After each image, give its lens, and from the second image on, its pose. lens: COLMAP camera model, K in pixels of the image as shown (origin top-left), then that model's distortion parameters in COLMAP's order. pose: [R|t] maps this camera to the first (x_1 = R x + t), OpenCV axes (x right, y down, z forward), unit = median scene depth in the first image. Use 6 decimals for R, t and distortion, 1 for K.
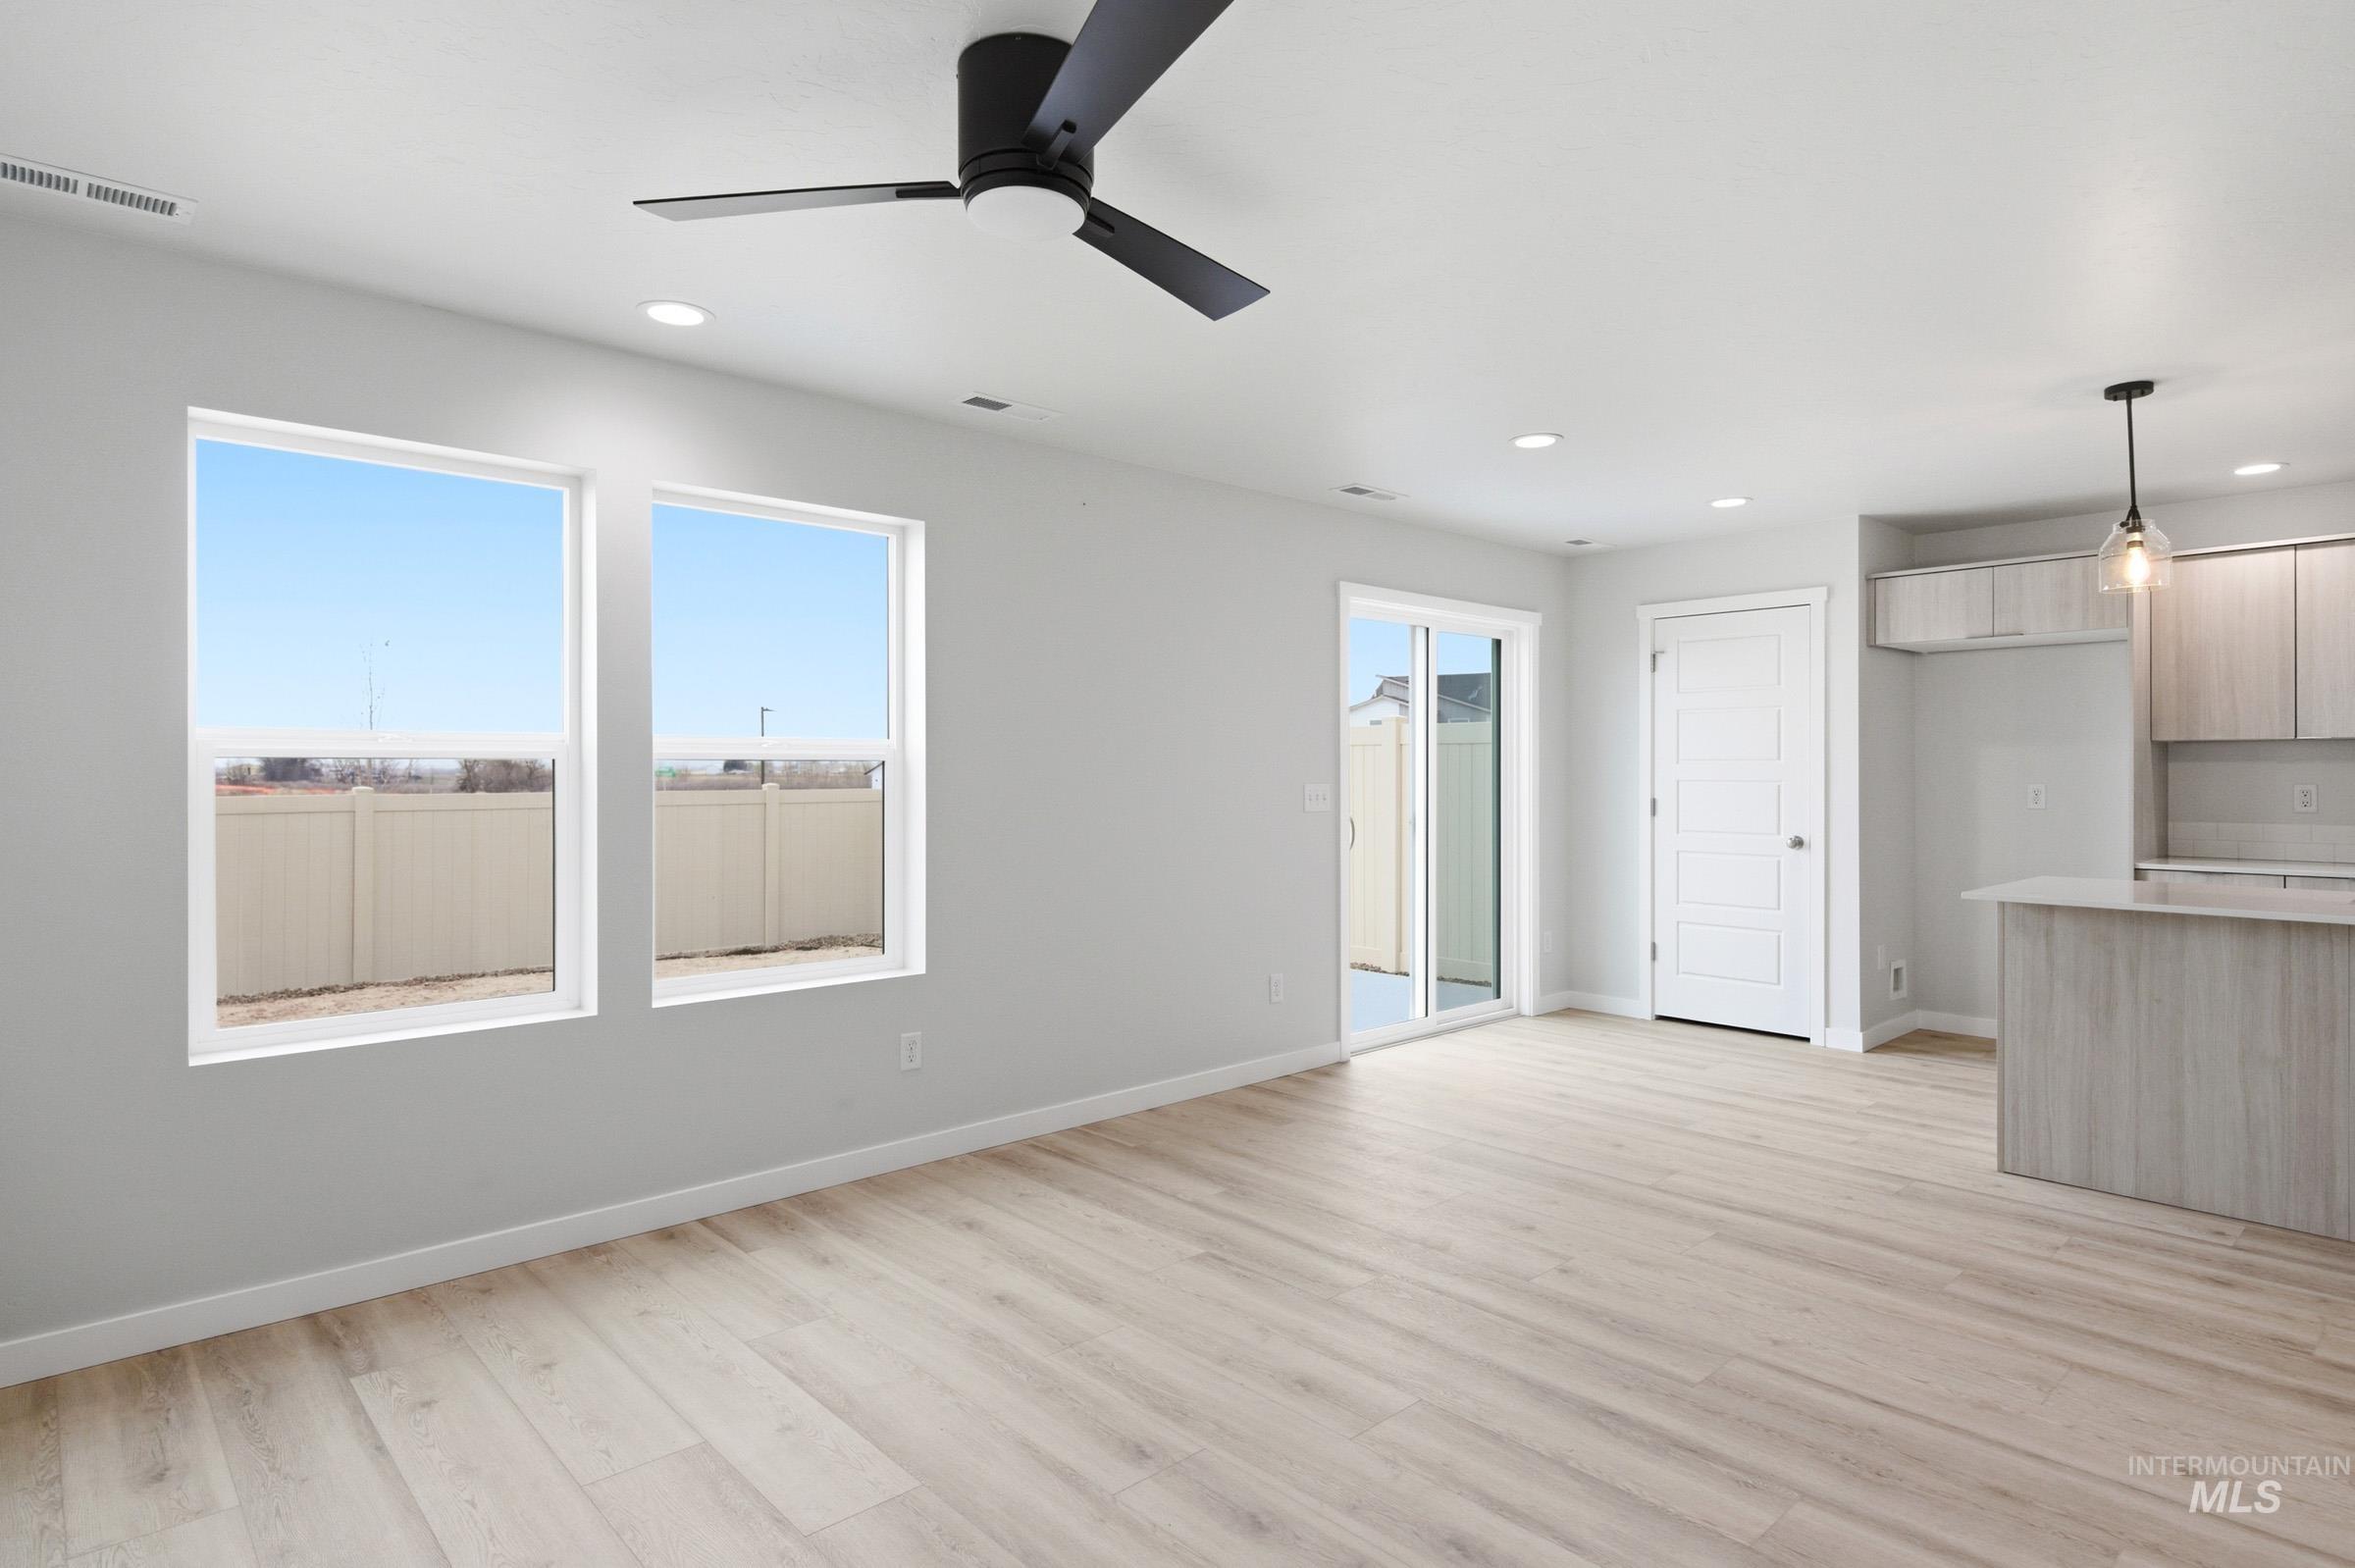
lens RADIAL K [[1253.2, 0, 1178.3], [0, 1253.2, 772.7], [0, 0, 1]] dist [0.014768, -0.008333]
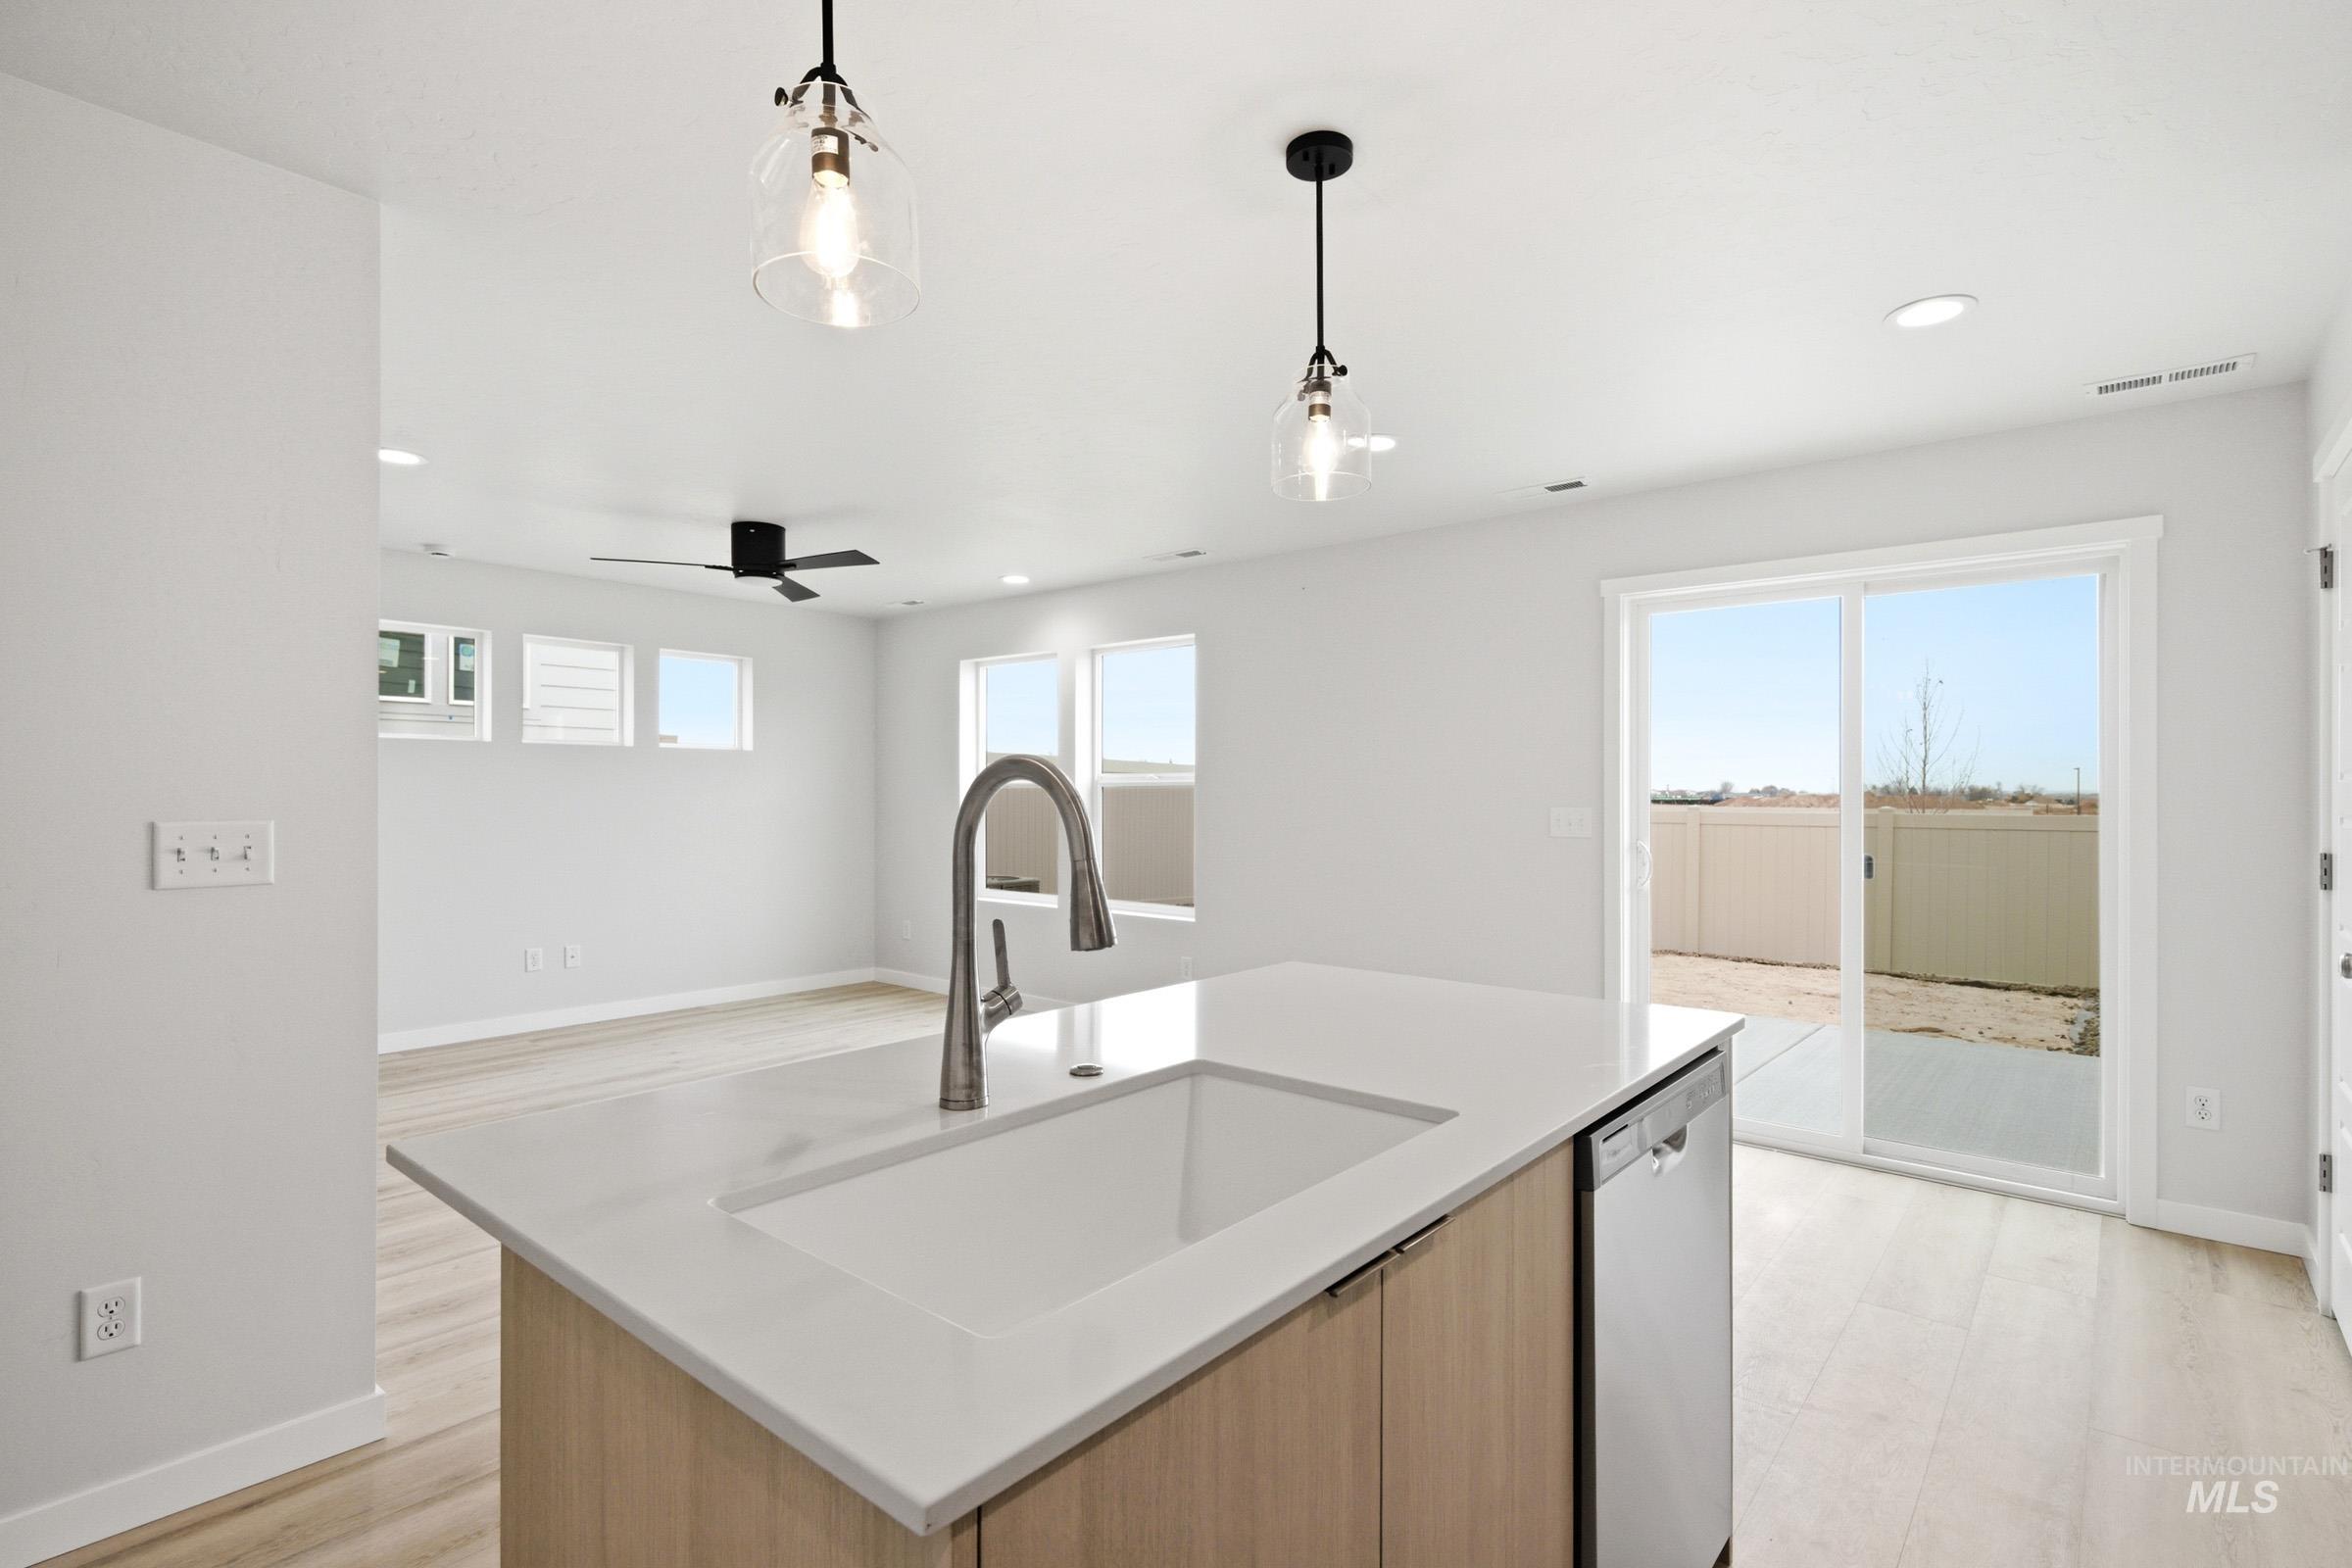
lens RADIAL K [[1102.1, 0, 1167.2], [0, 1102.1, 787.6], [0, 0, 1]] dist [0.009574, -0.004807]
pose [[0.120129, -0.002411, -0.992755, 1.131590], [-0.003255, 0.999991, -0.002822, -0.002500], [0.992753, 0.003570, 0.120120, 0.777579]]
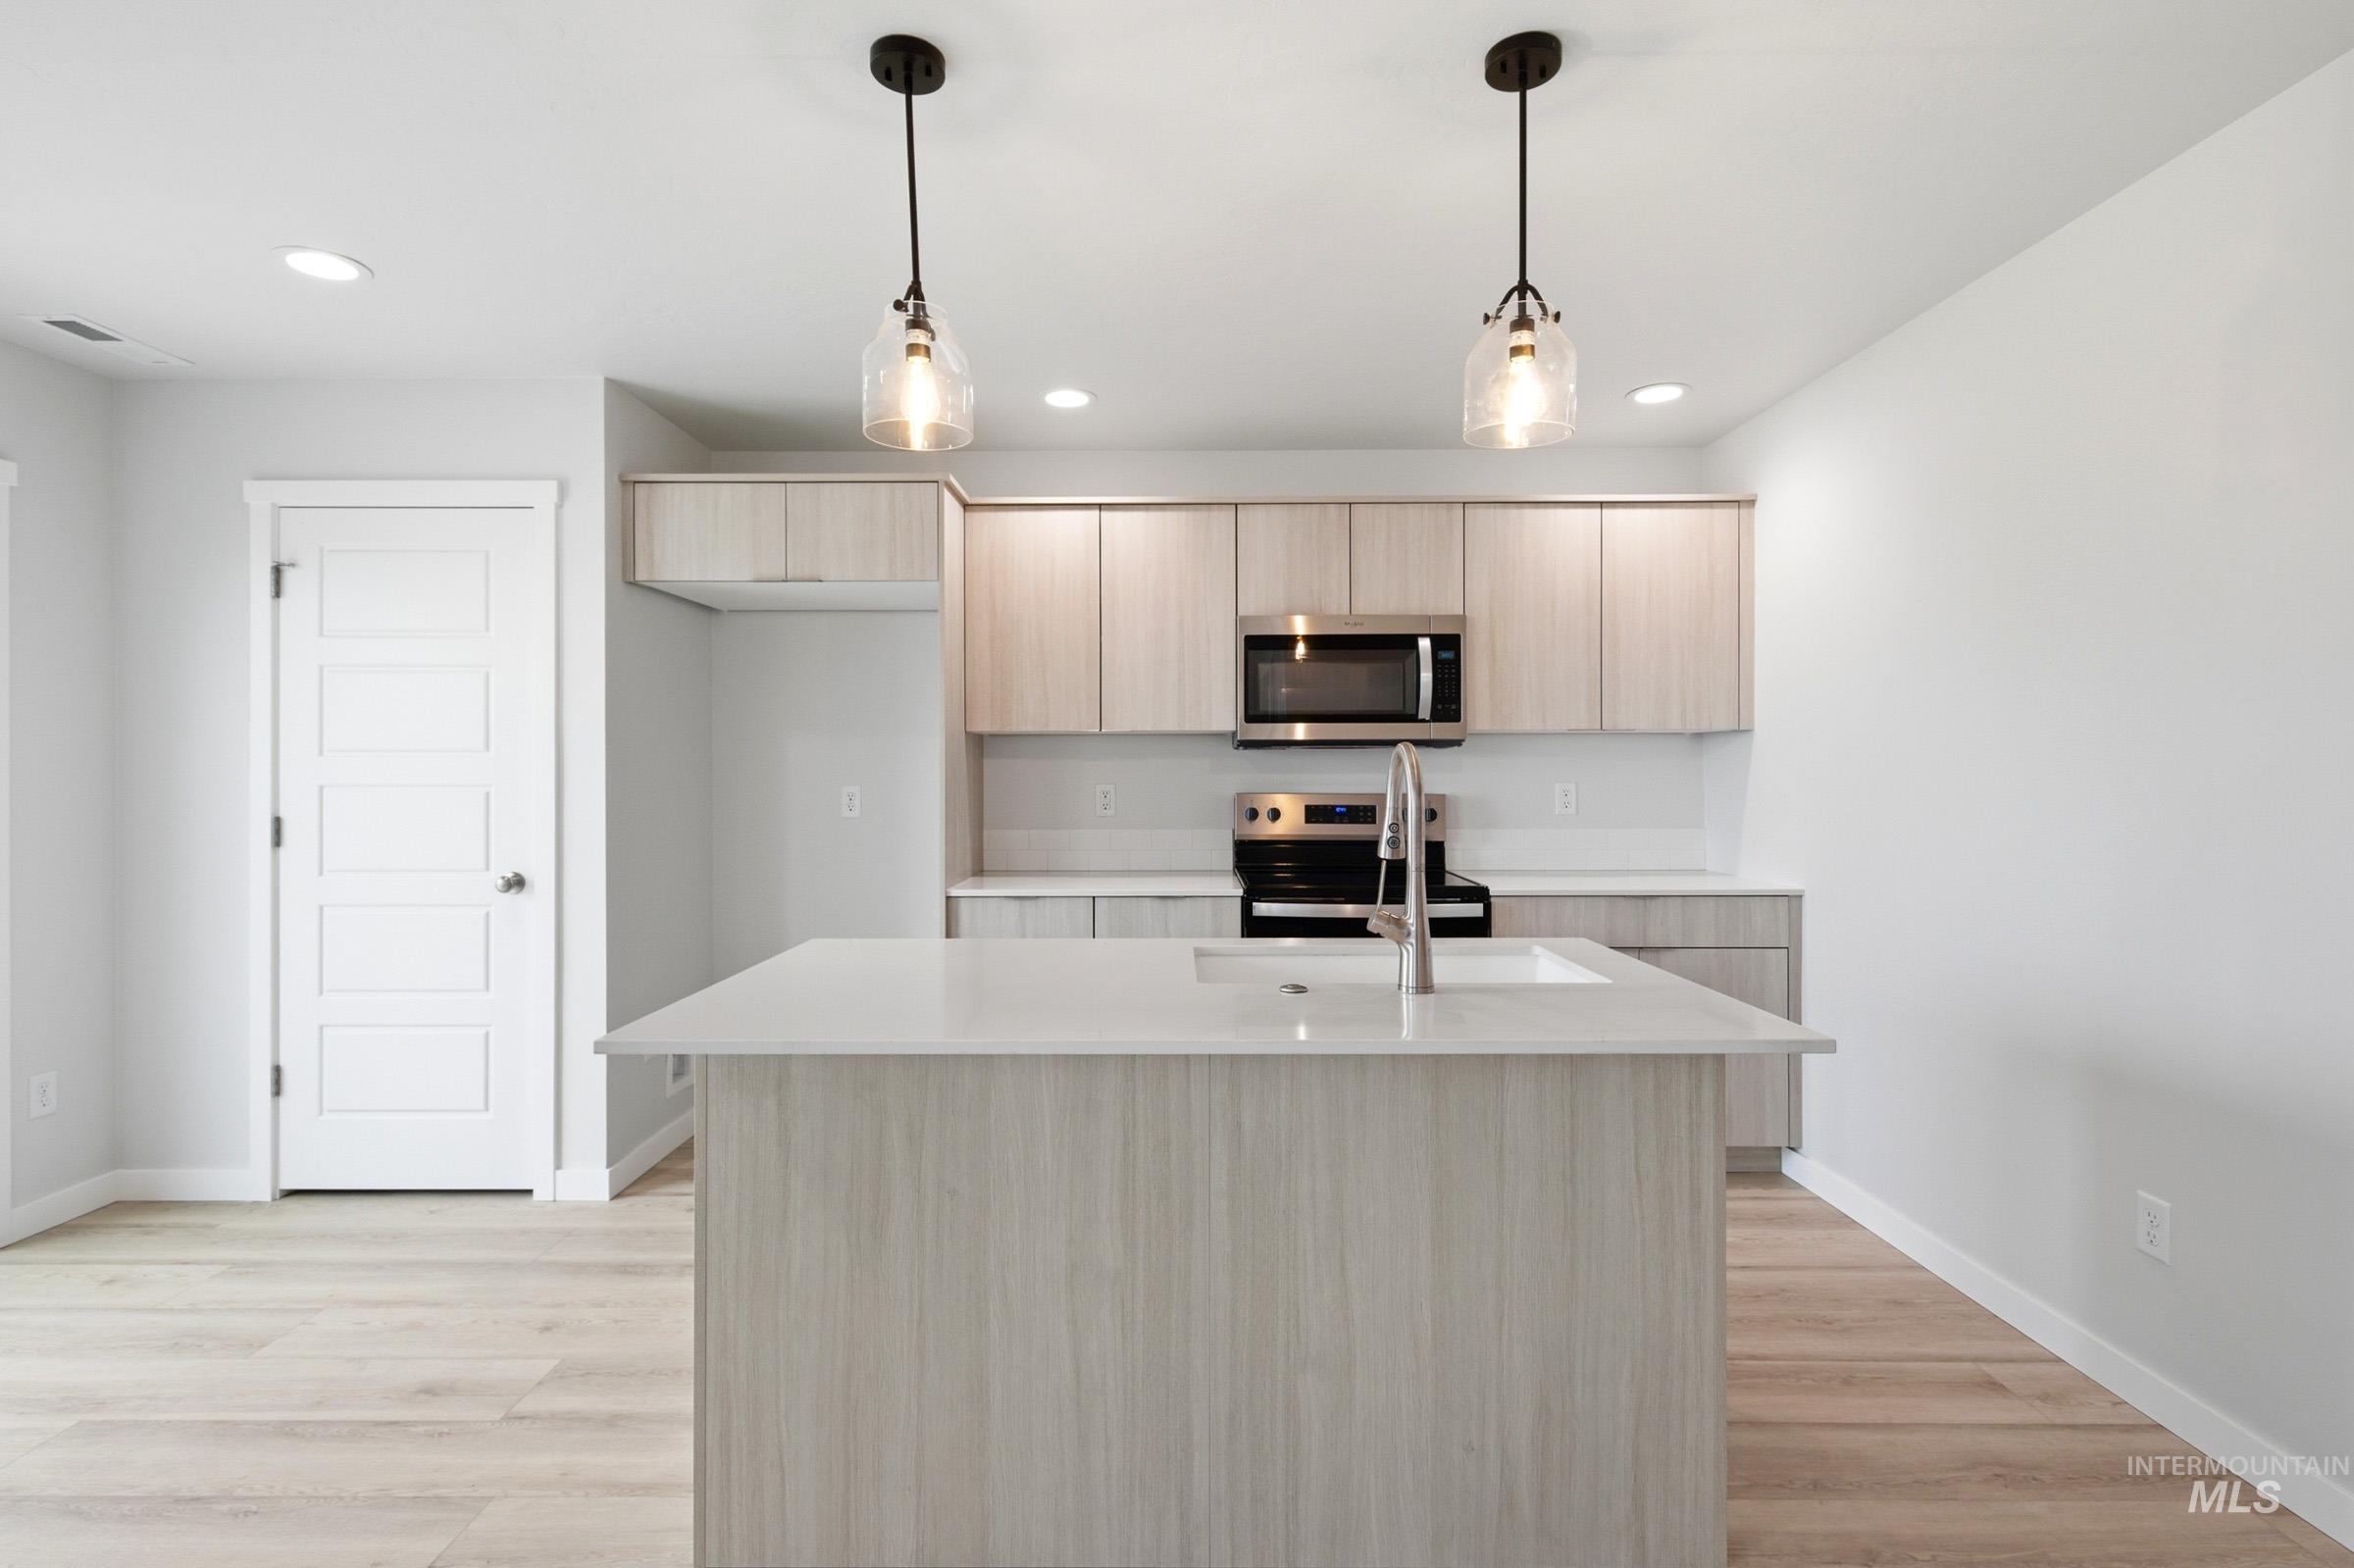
lens RADIAL K [[1102.9, 0, 1169.5], [0, 1102.9, 770.5], [0, 0, 1]] dist [0.009574, -0.004807]
pose [[0.681107, 0.000123, 0.732184, 0.434325], [0.000613, 1.000000, -0.000738, -0.000019], [-0.732183, 0.000951, 0.681107, 0.534871]]
